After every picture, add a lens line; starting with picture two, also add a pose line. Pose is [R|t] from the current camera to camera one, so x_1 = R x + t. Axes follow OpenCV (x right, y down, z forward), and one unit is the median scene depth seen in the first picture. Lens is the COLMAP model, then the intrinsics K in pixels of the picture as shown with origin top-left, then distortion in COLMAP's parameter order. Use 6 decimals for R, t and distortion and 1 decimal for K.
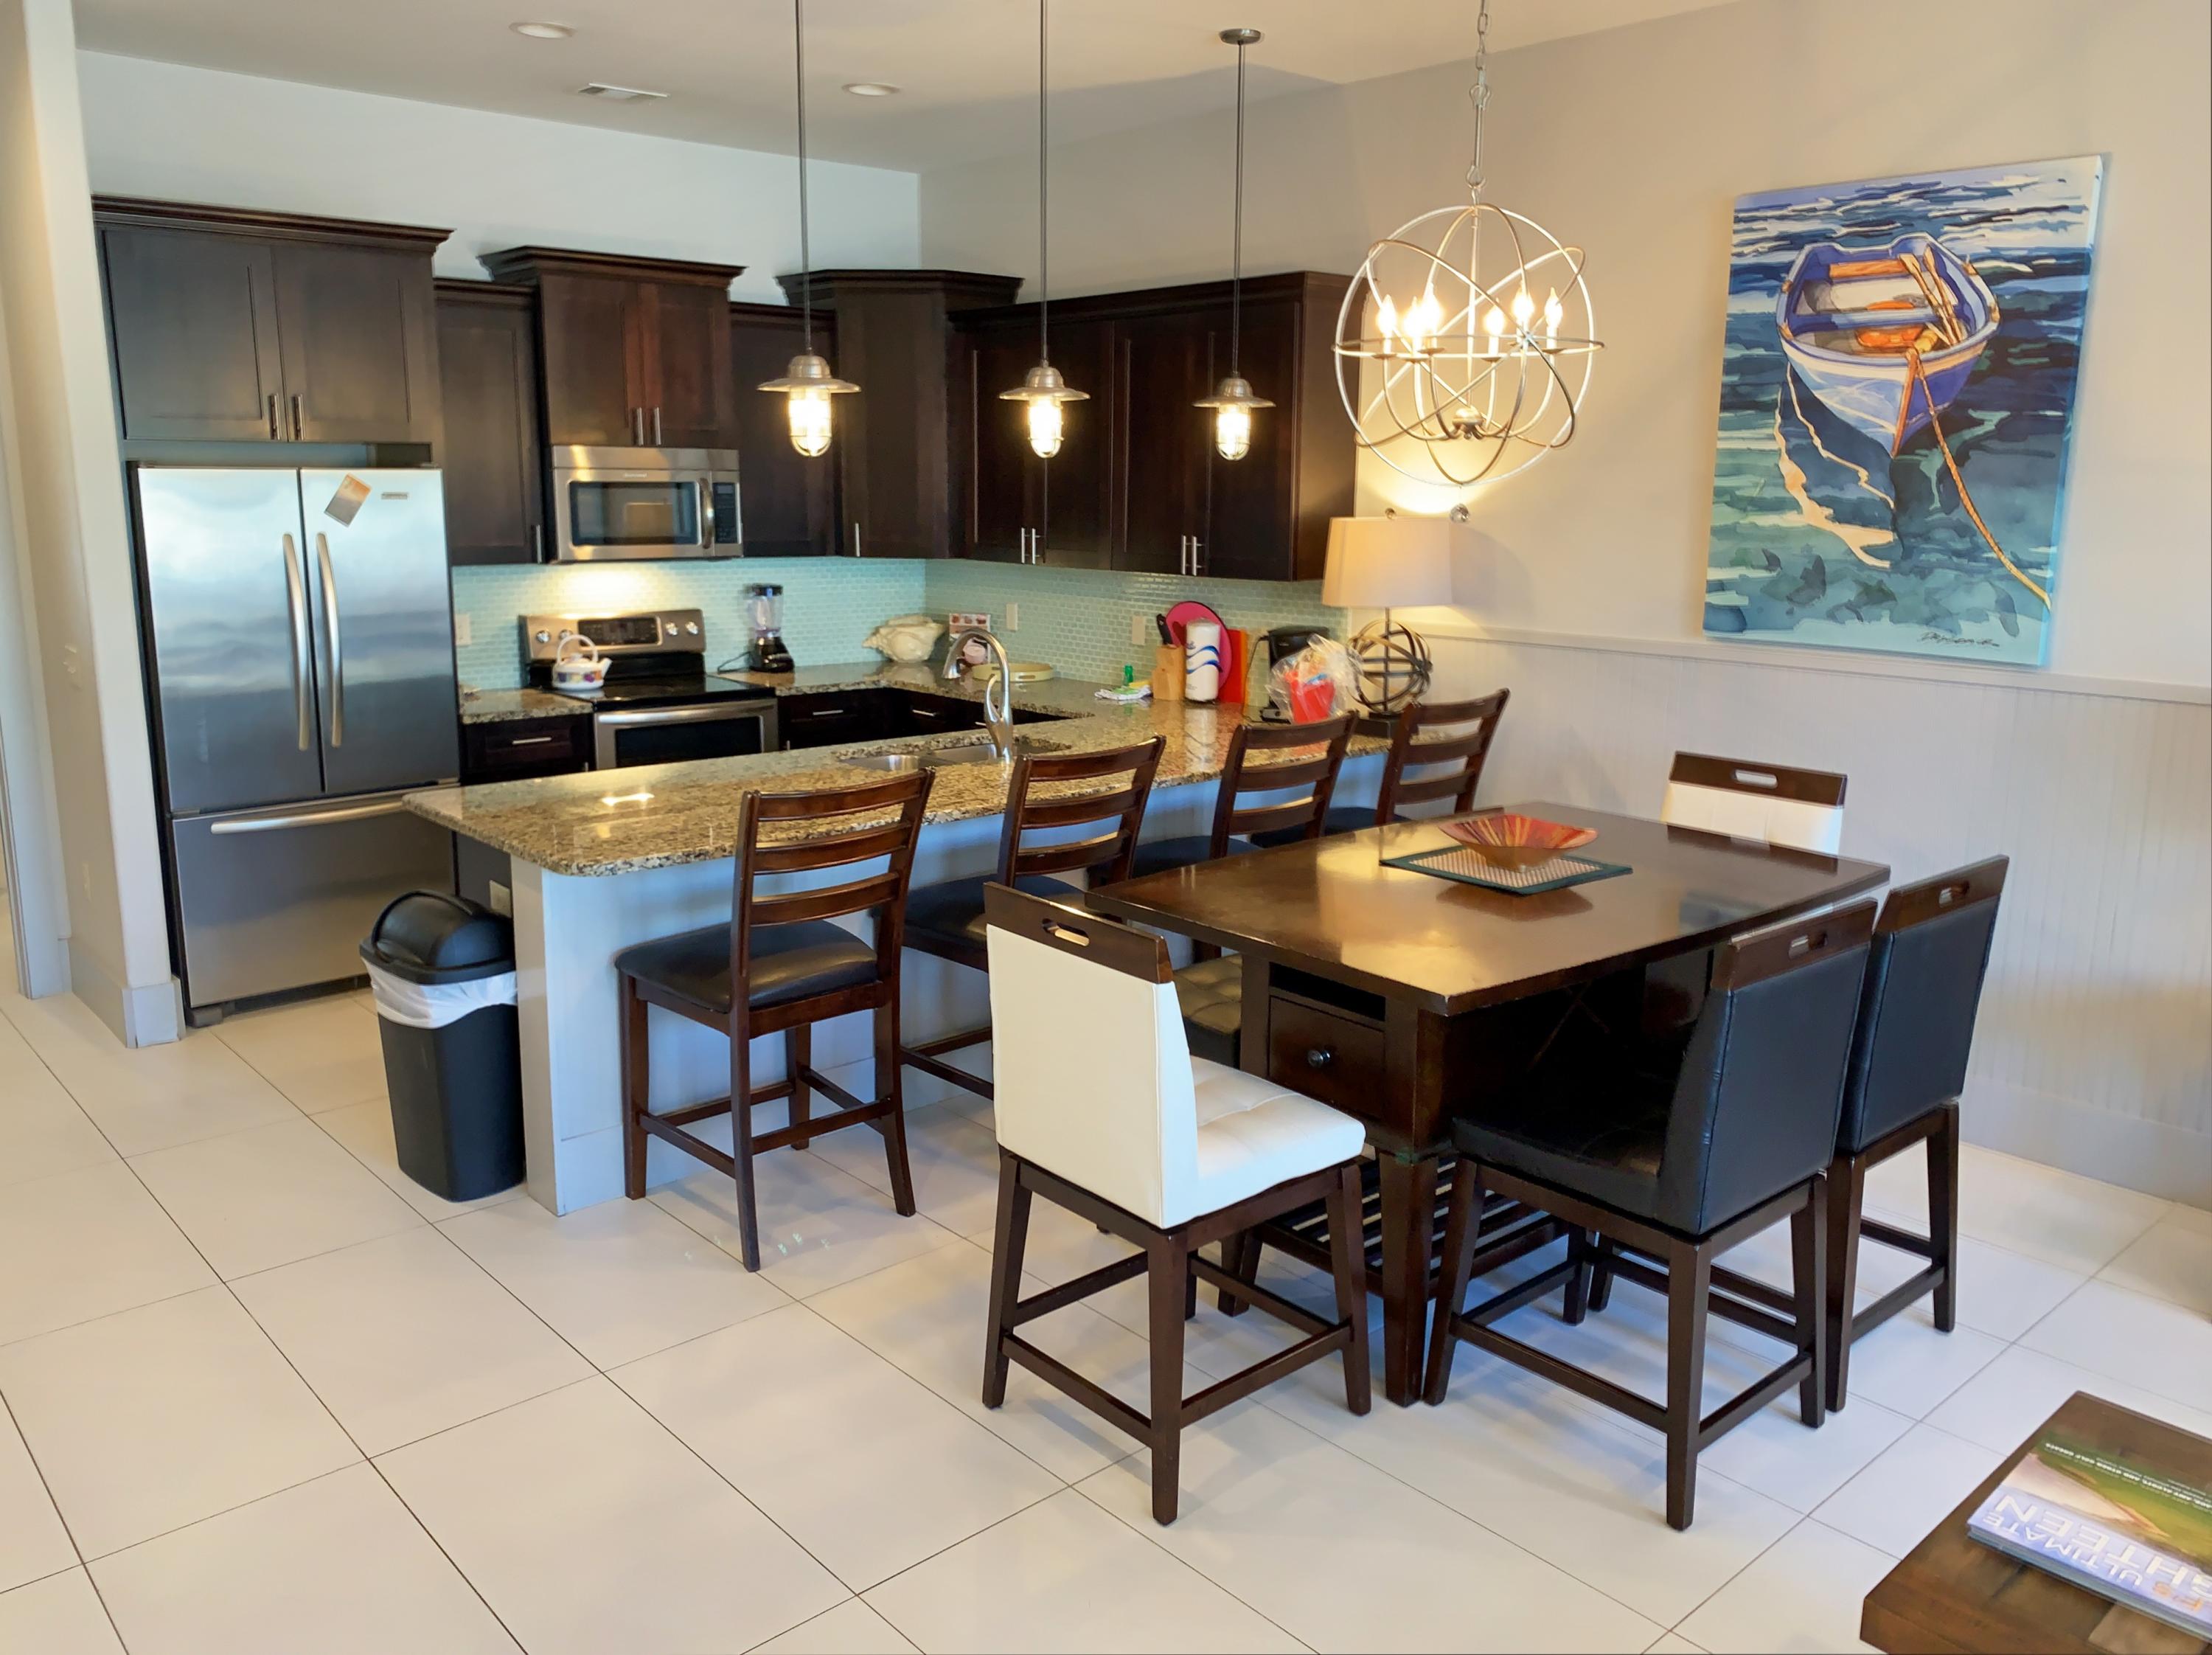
lens RADIAL K [[1706.3, 0, 1106.4], [0, 1706.3, 806.8], [0, 0, 1]] dist [0.010780, -0.021690]
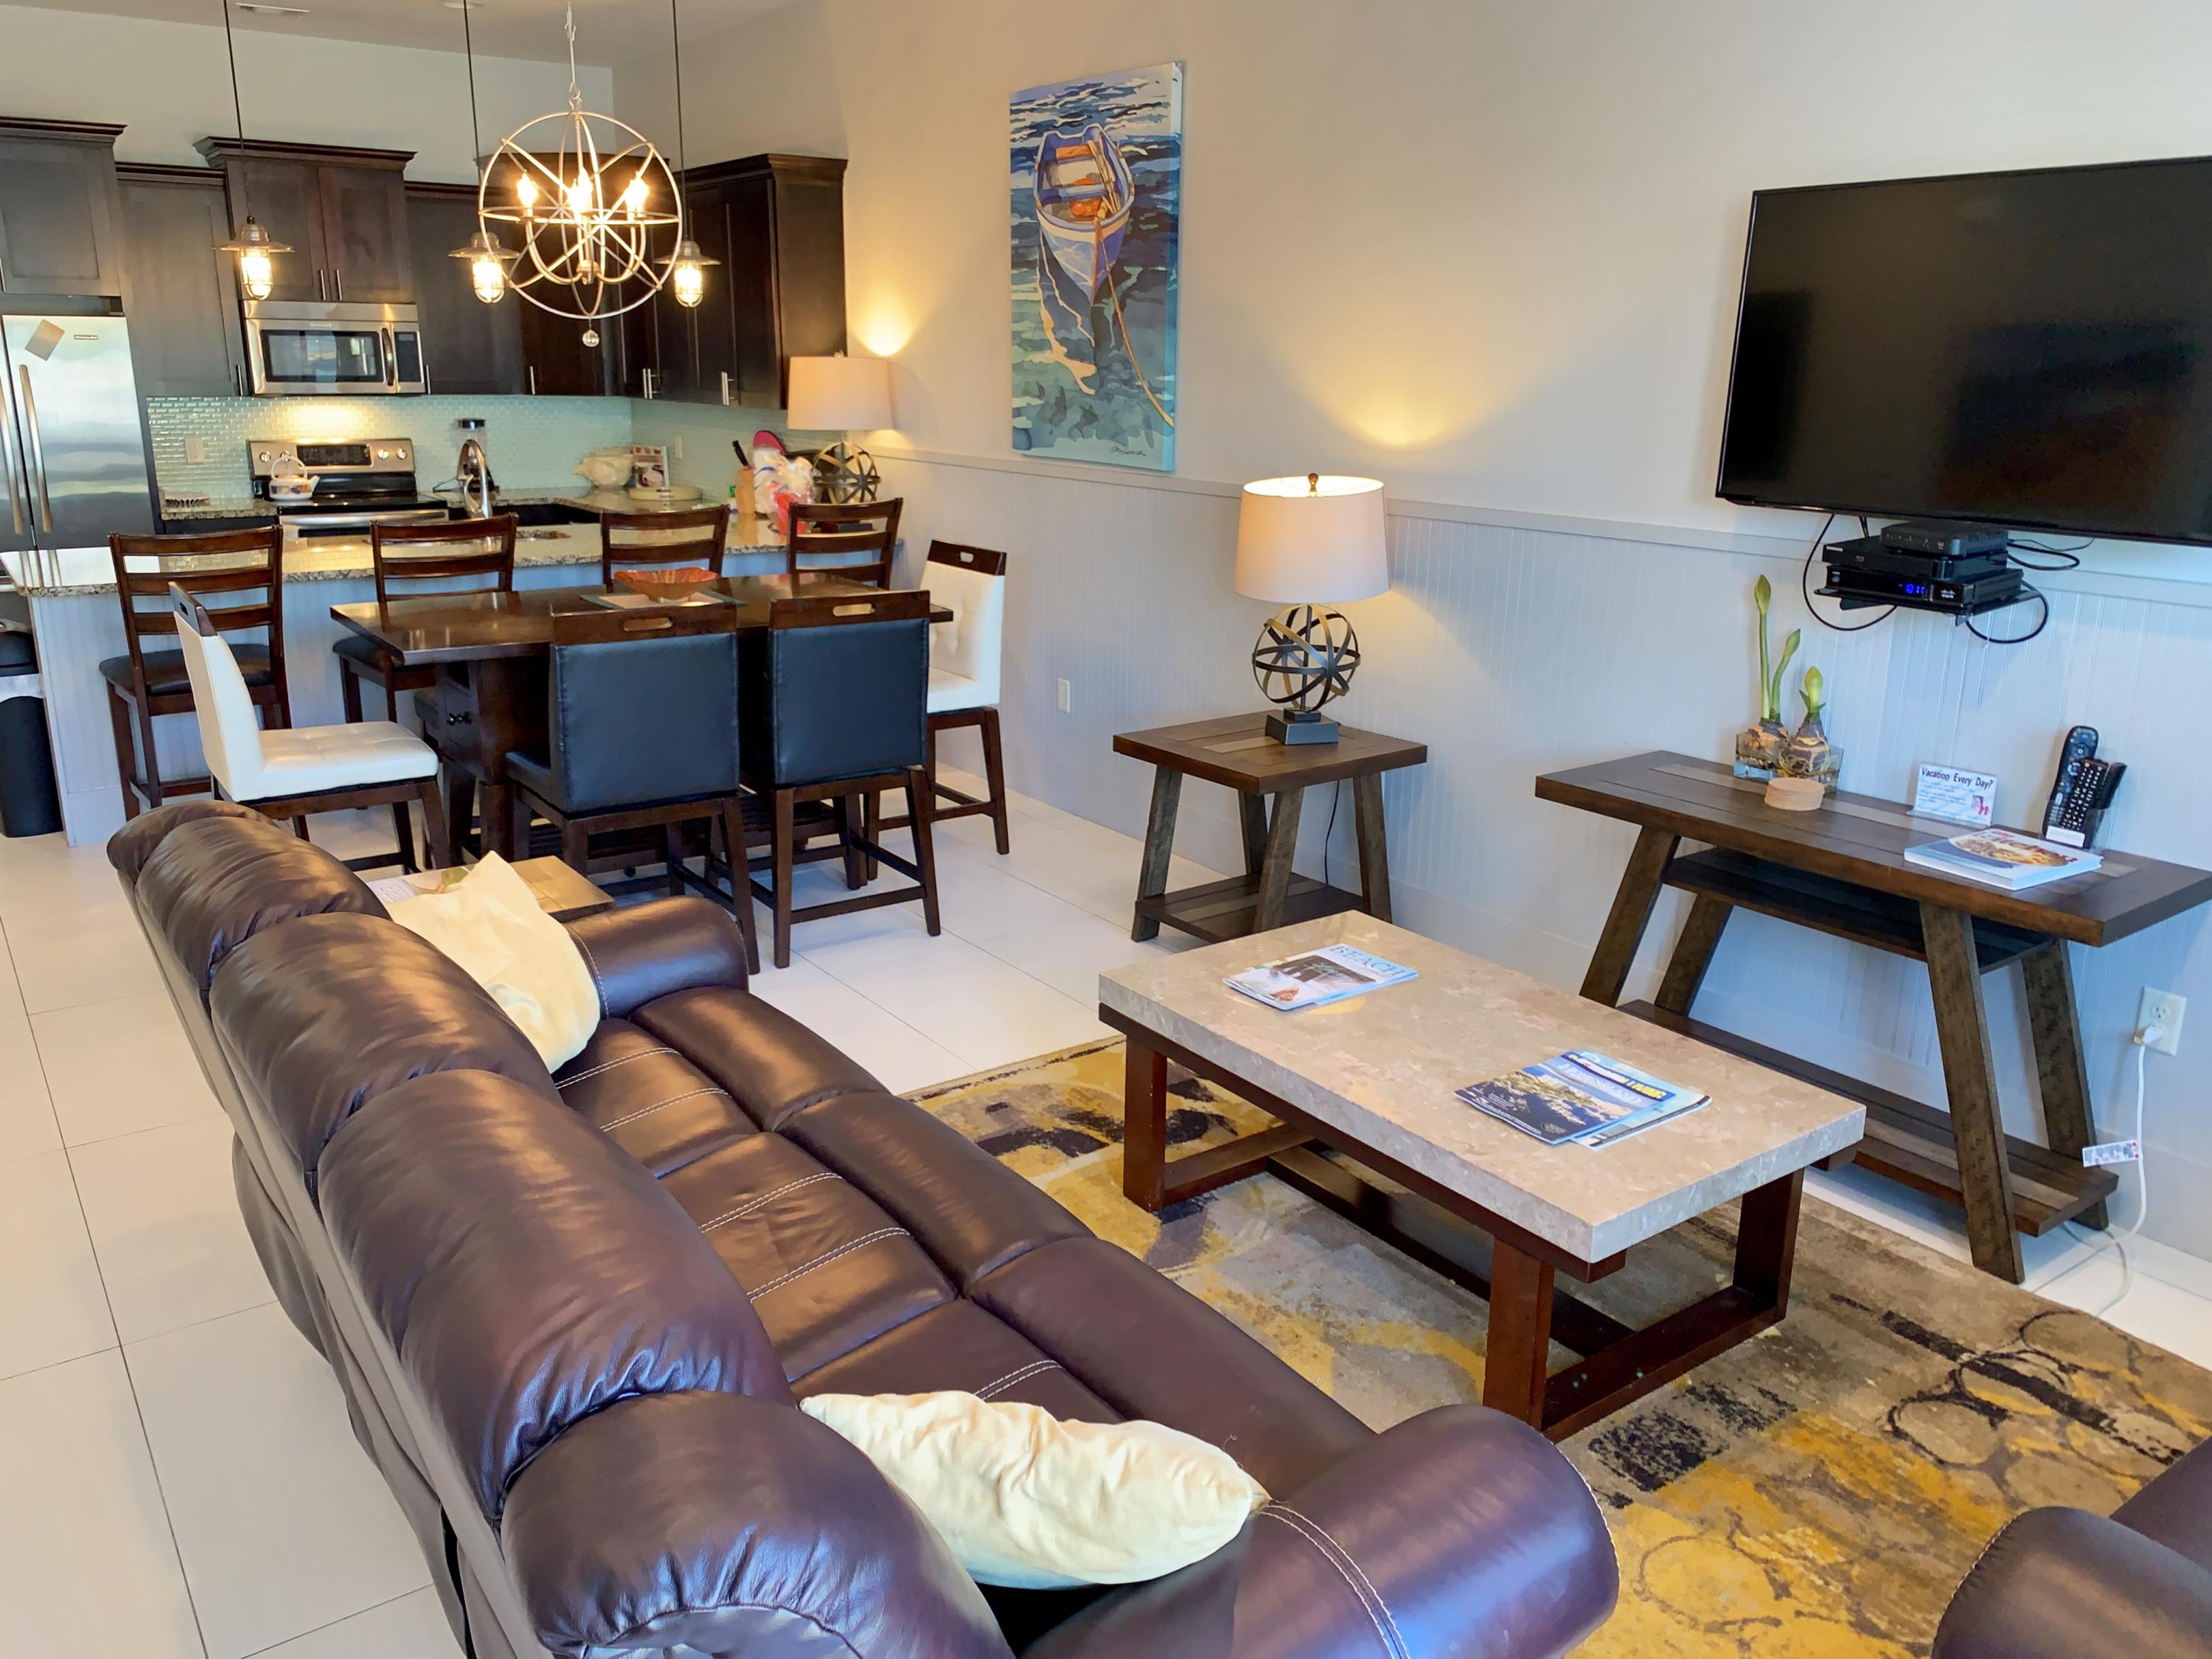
lens RADIAL K [[1706.1, 0, 1118.8], [0, 1706.1, 824.8], [0, 0, 1]] dist [0.010780, -0.021690]
pose [[0.994740, 0.032293, -0.097208, 0.589688], [-0.024615, 0.996557, 0.079168, 0.075801], [0.099430, -0.076359, 0.992110, -0.272814]]
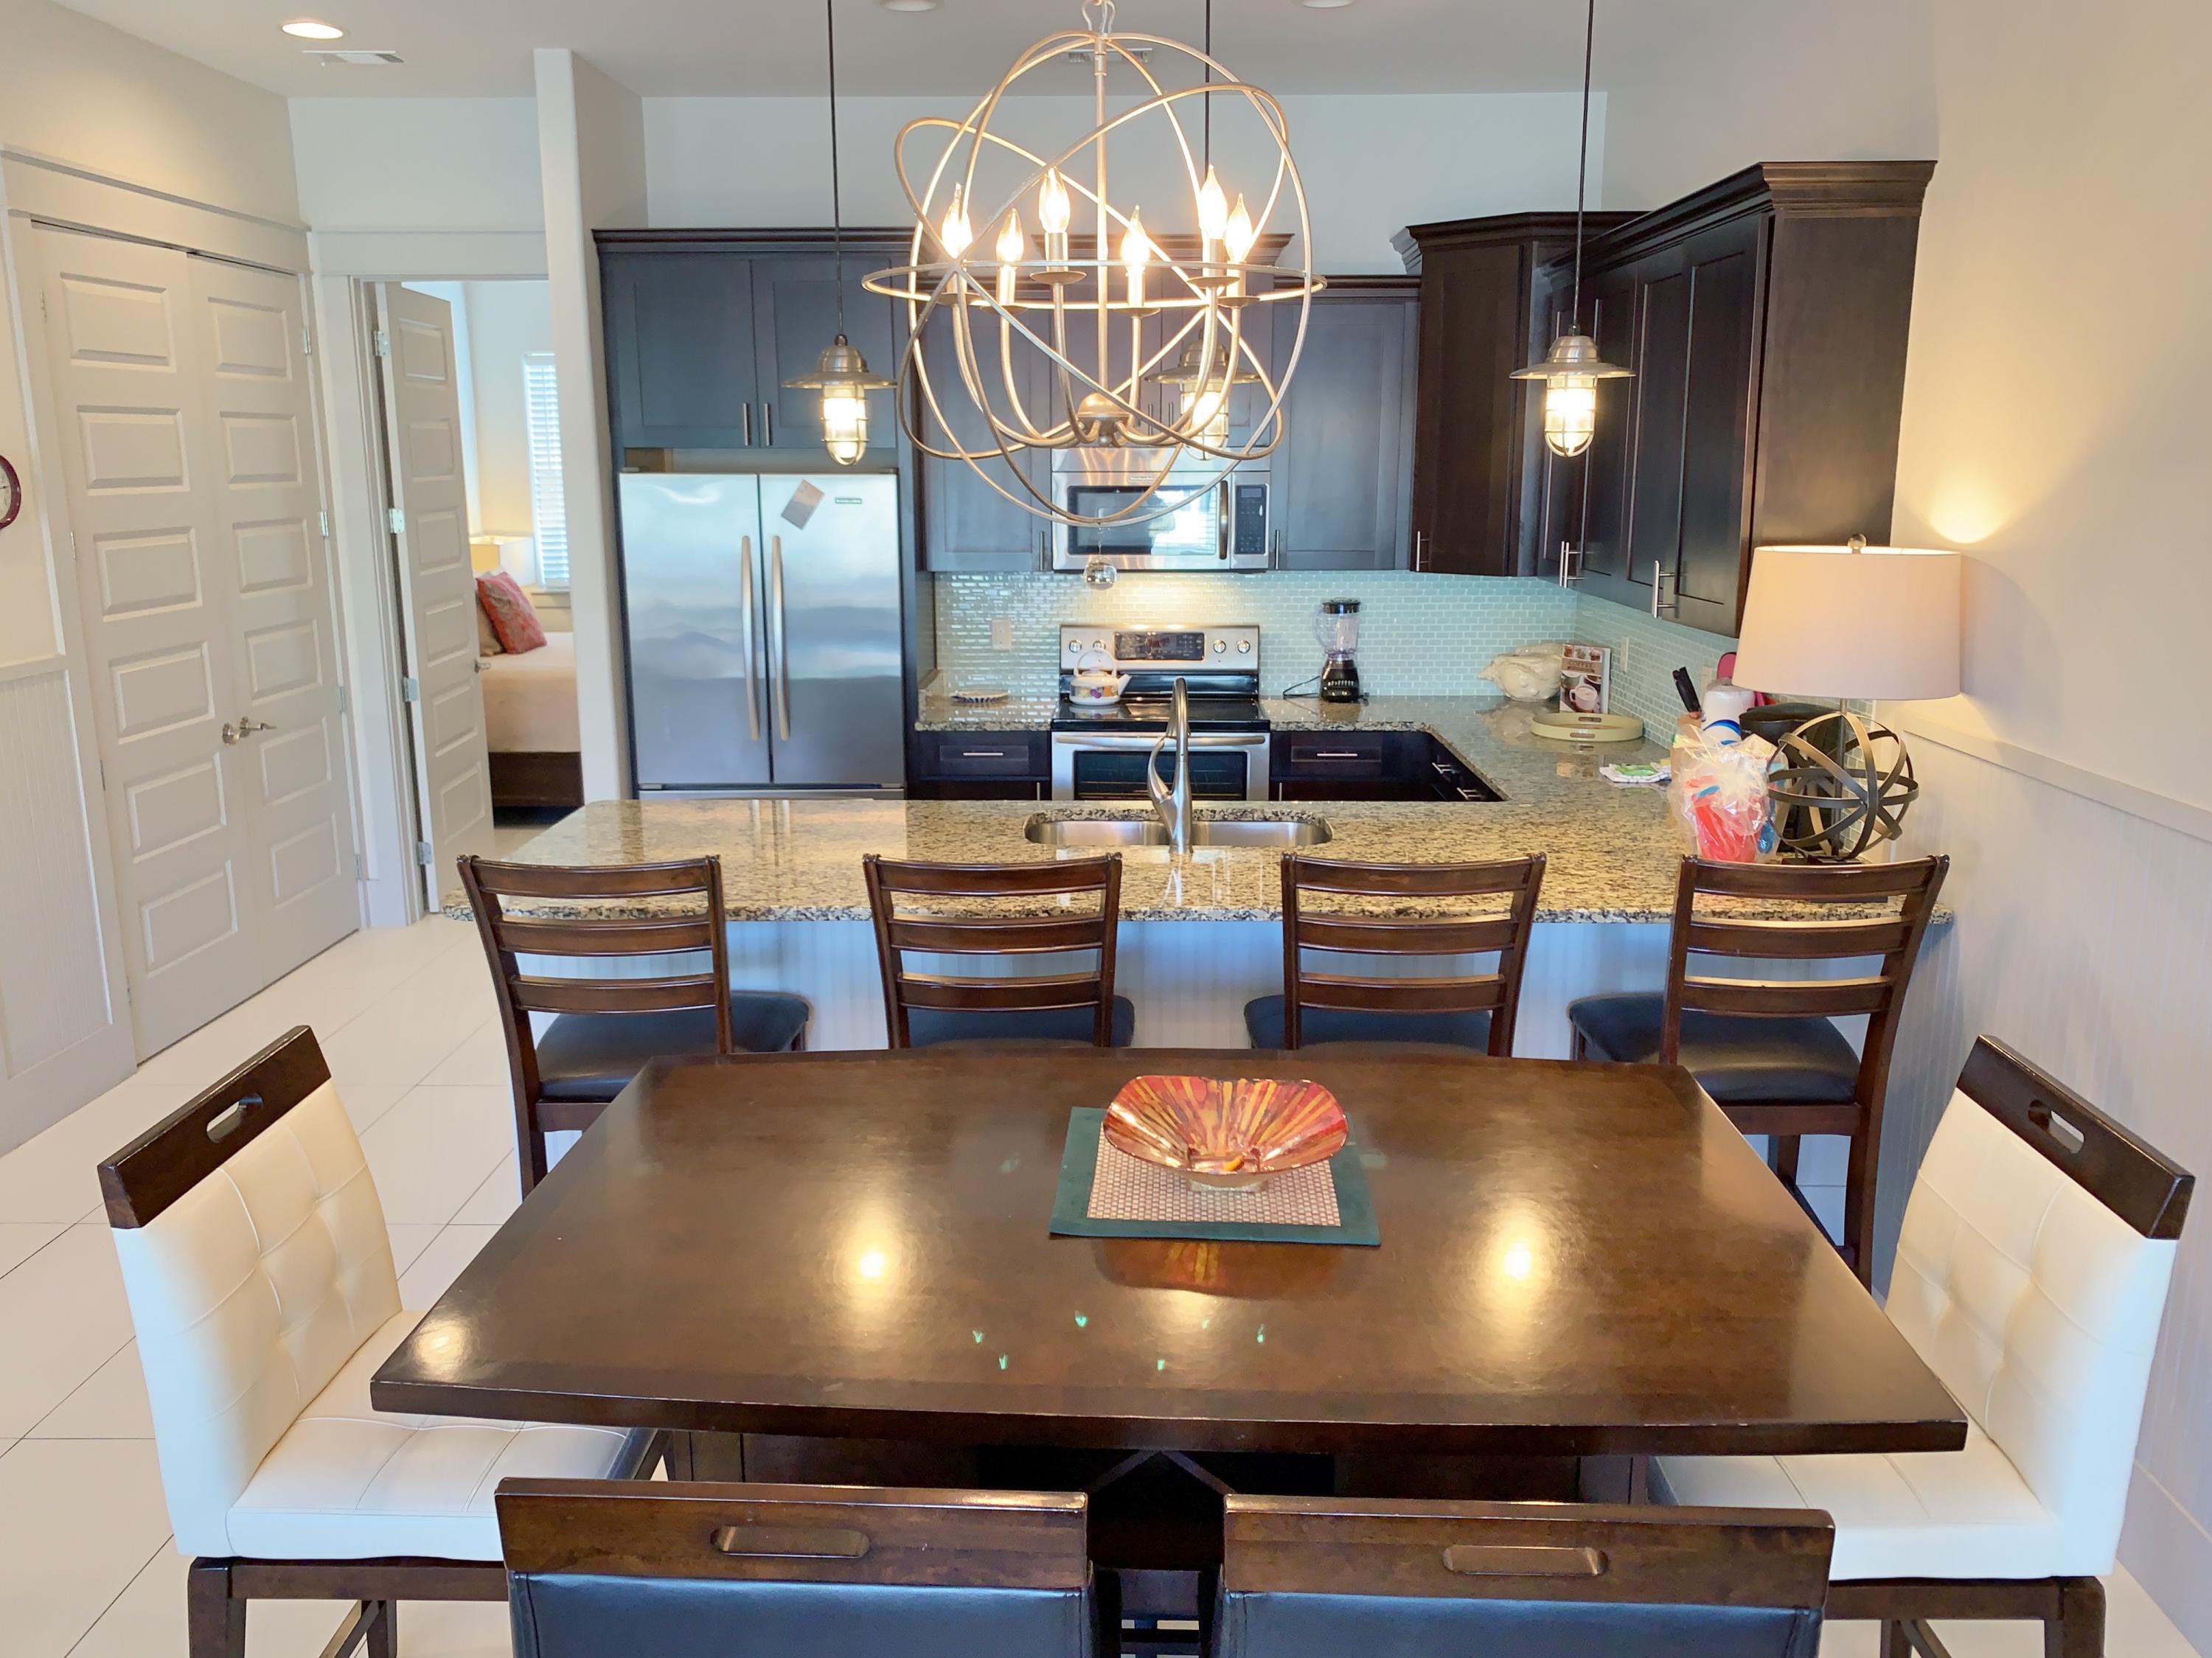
lens RADIAL K [[1706.0, 0, 1110.5], [0, 1706.0, 822.4], [0, 0, 1]] dist [0.010780, -0.021690]
pose [[0.740301, 0.133802, -0.658826, 0.457355], [-0.119698, 0.990569, 0.066675, -0.095221], [0.661534, 0.029500, 0.749335, 0.424899]]
